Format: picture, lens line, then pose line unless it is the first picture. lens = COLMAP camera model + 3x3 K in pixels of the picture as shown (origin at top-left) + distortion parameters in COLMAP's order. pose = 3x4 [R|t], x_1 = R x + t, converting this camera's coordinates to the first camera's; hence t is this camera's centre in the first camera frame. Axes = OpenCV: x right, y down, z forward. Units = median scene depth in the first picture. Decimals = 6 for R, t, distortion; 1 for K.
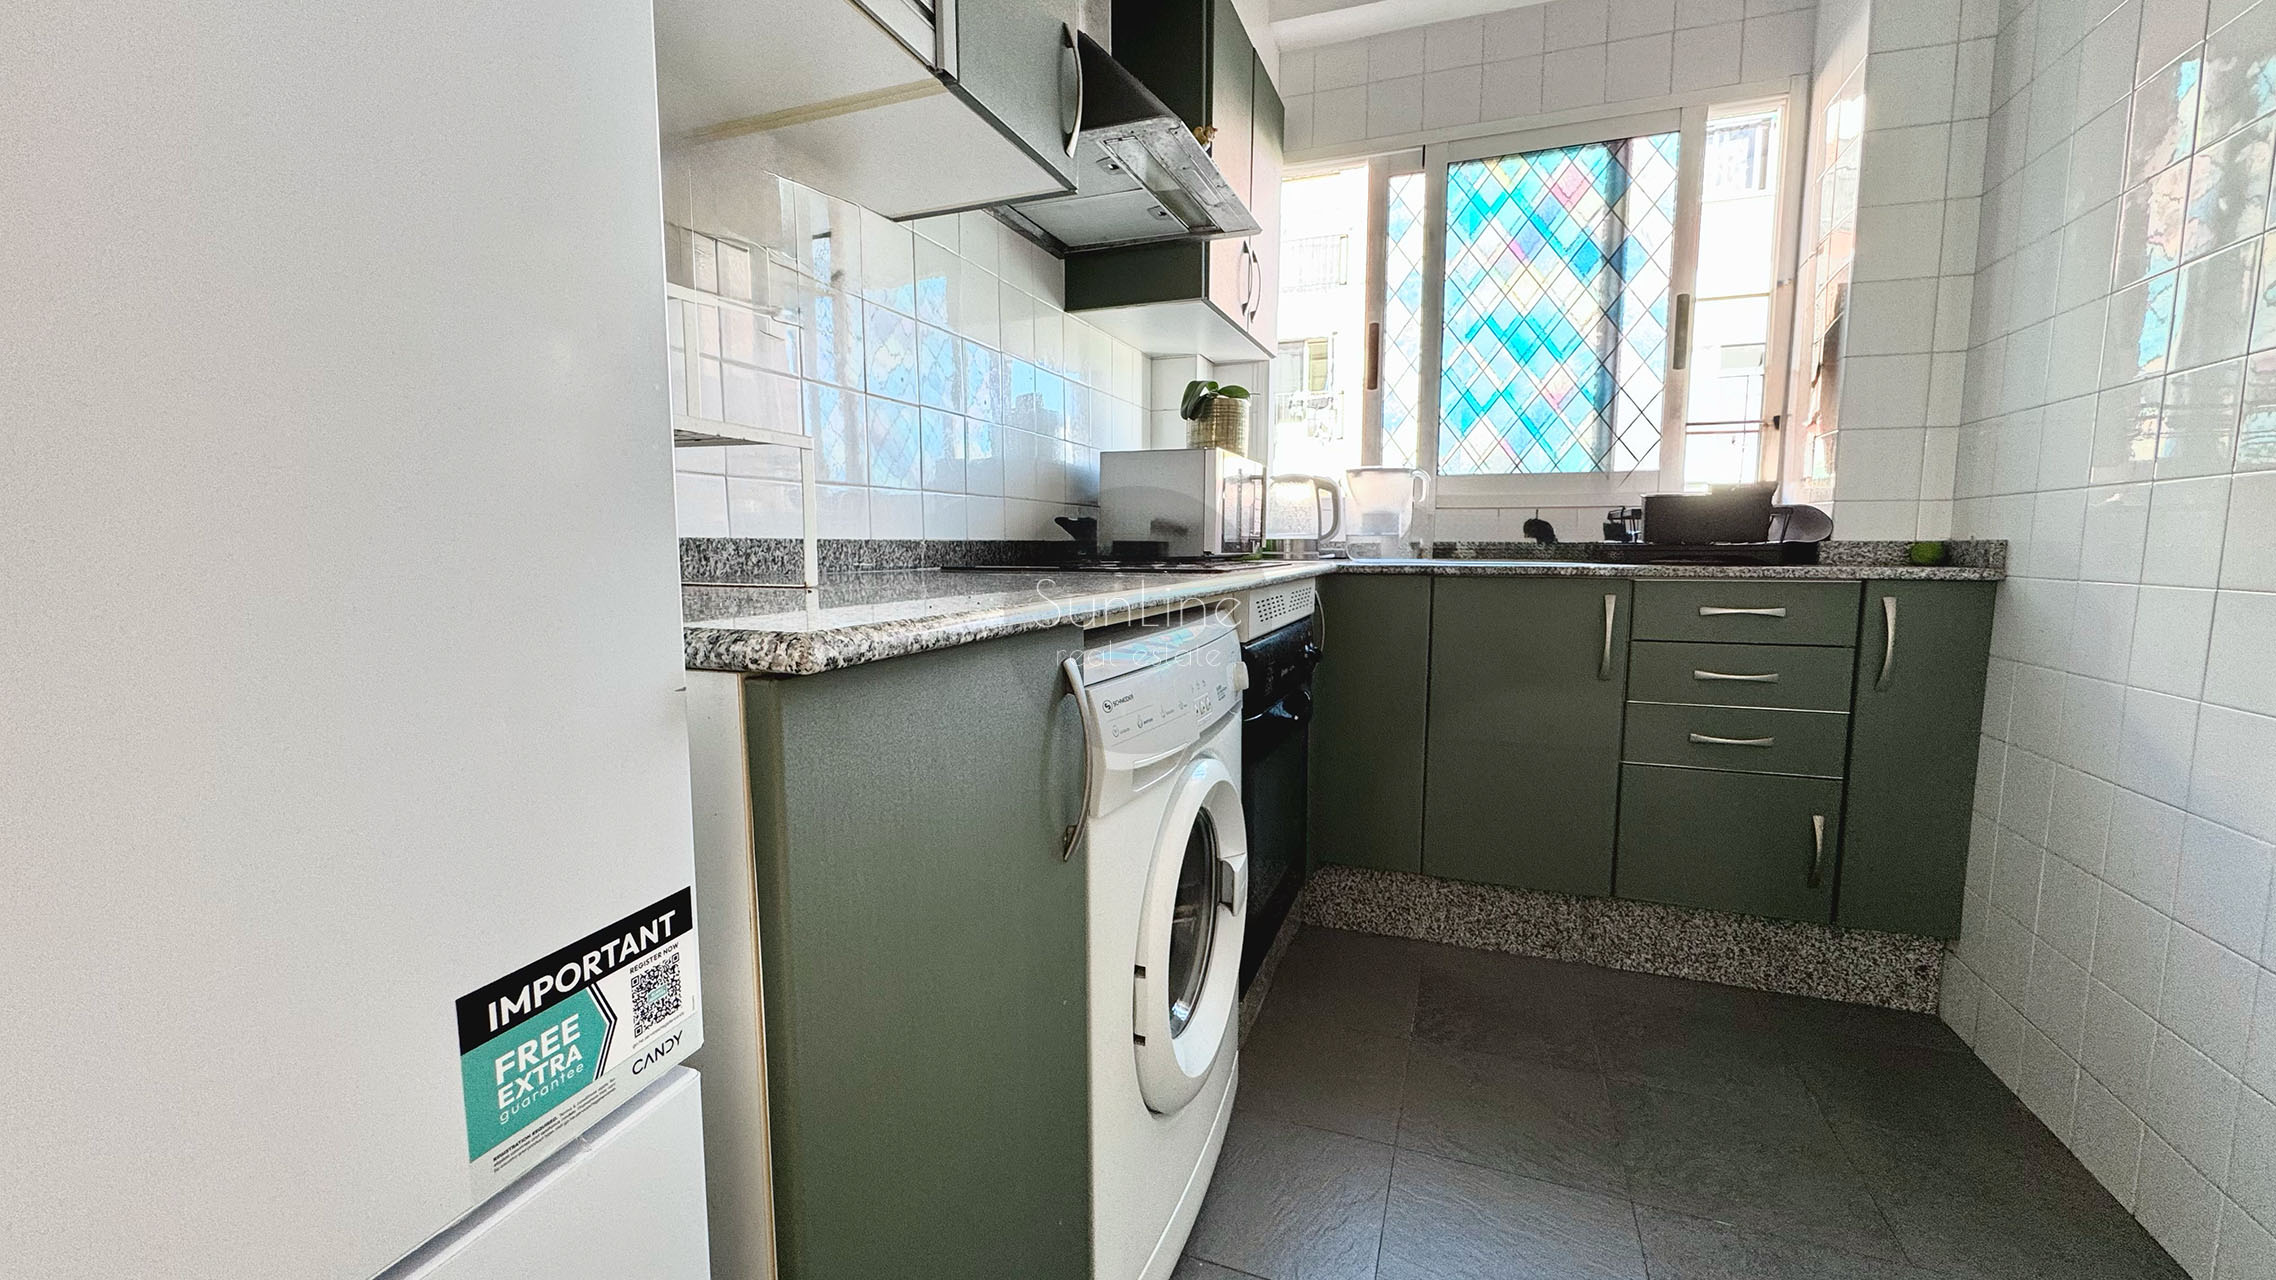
lens RADIAL K [[908.0, 0, 1133.8], [0, 908.0, 638.7], [0, 0, 1]] dist [-0.004985, -0.000133]
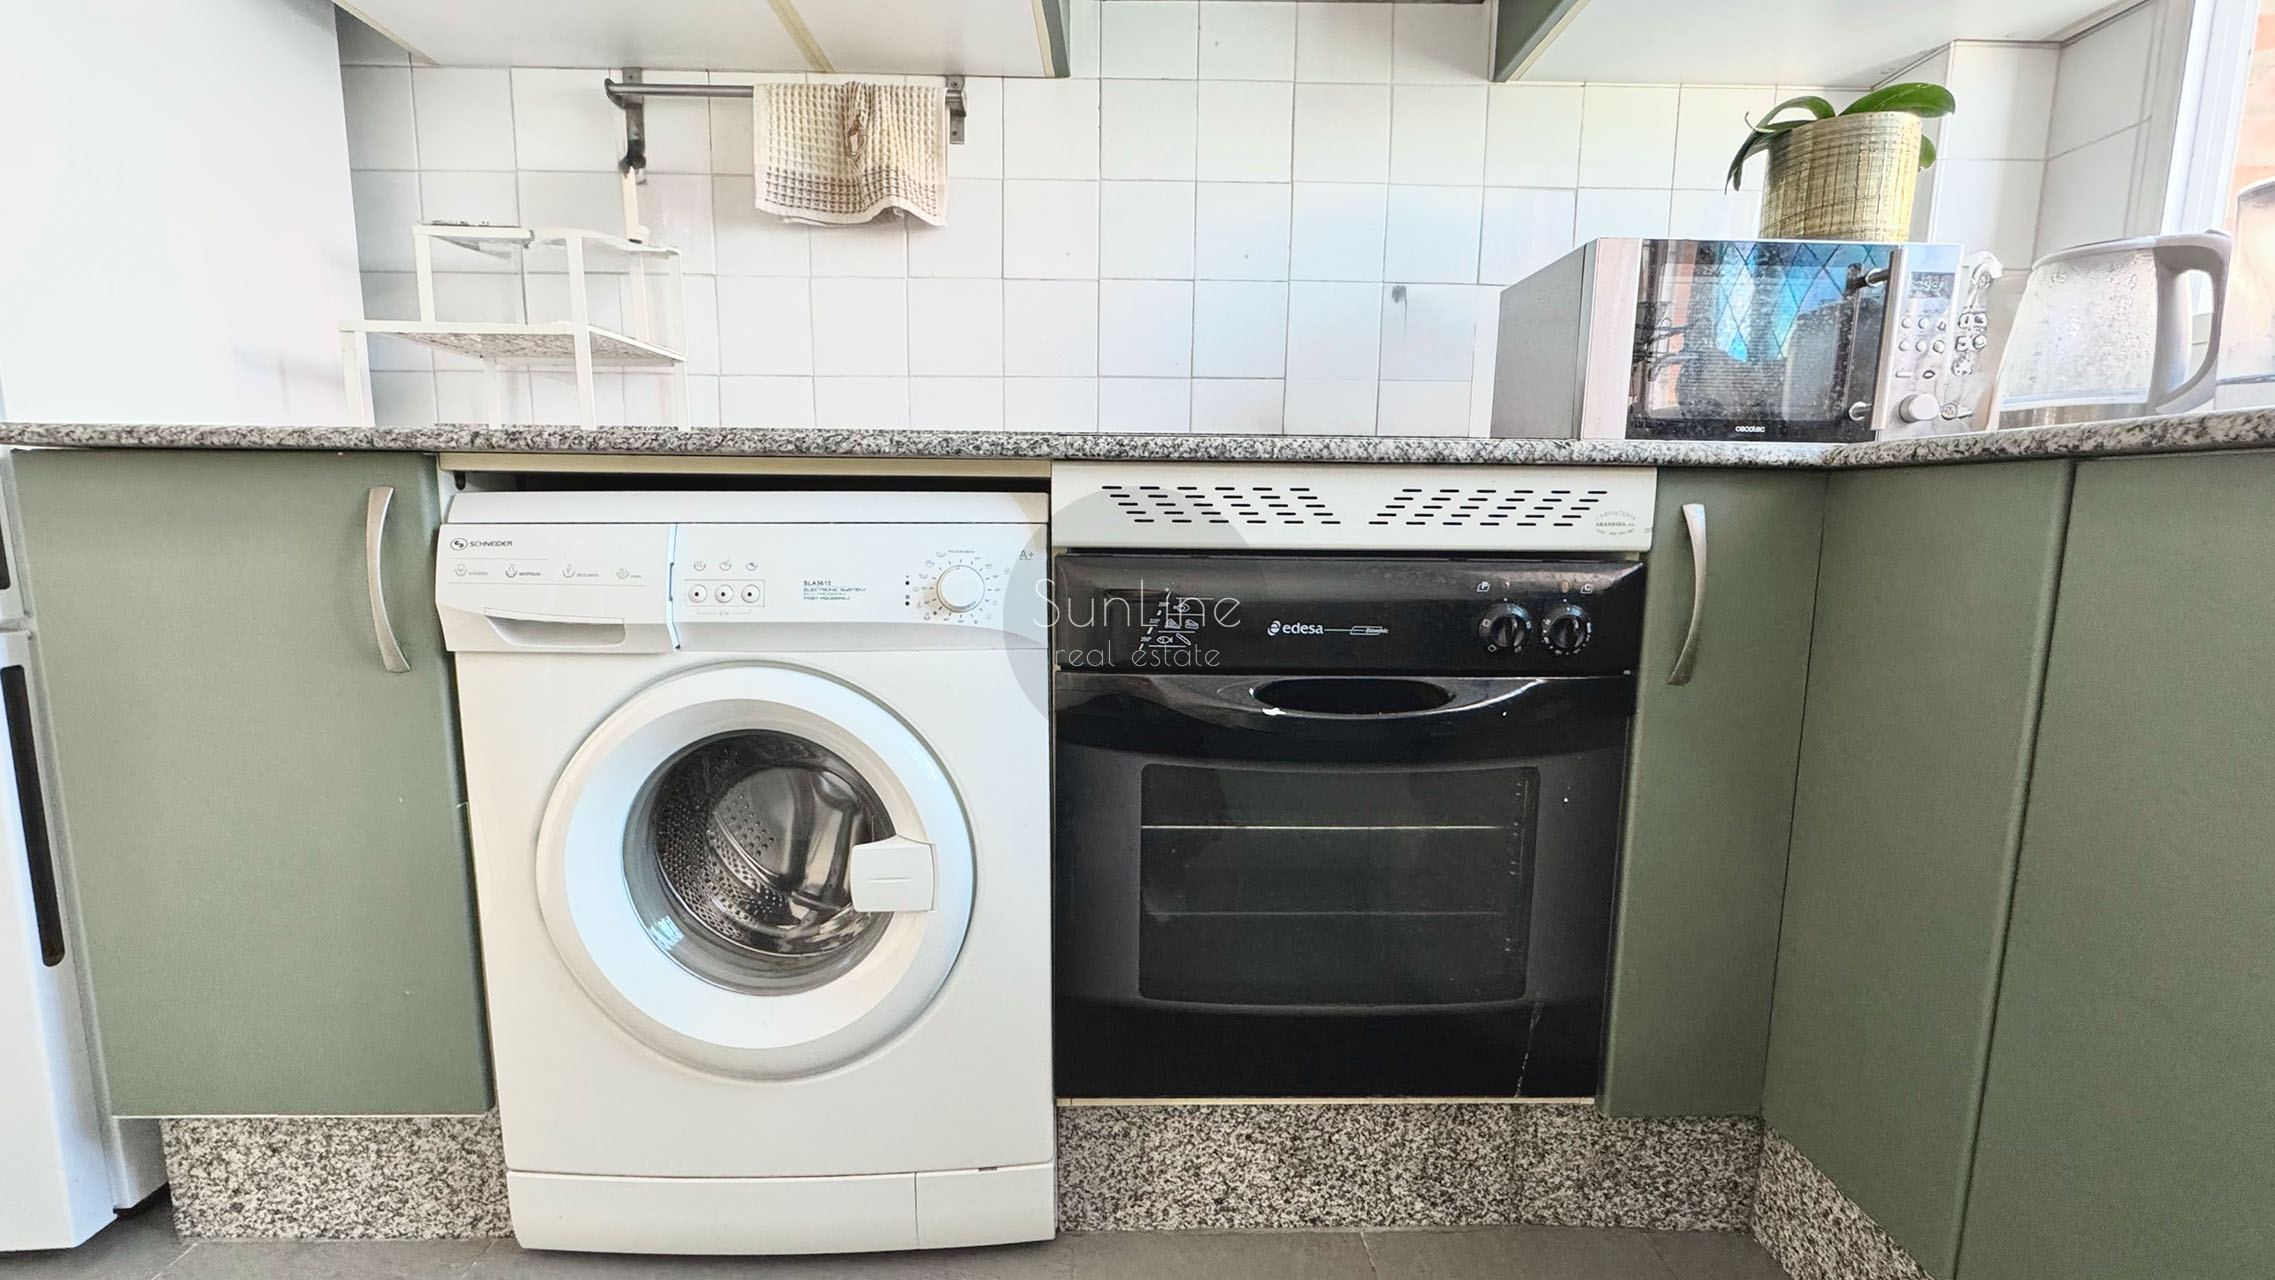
lens RADIAL K [[944.2, 0, 1137.5], [0, 944.2, 640.0], [0, 0, 1]] dist [-0.003477, -0.000154]
pose [[0.378507, 0.130214, -0.916393, 0.618161], [-0.109172, 0.989425, 0.095499, -0.001515], [0.919137, 0.063898, 0.388720, 0.647210]]
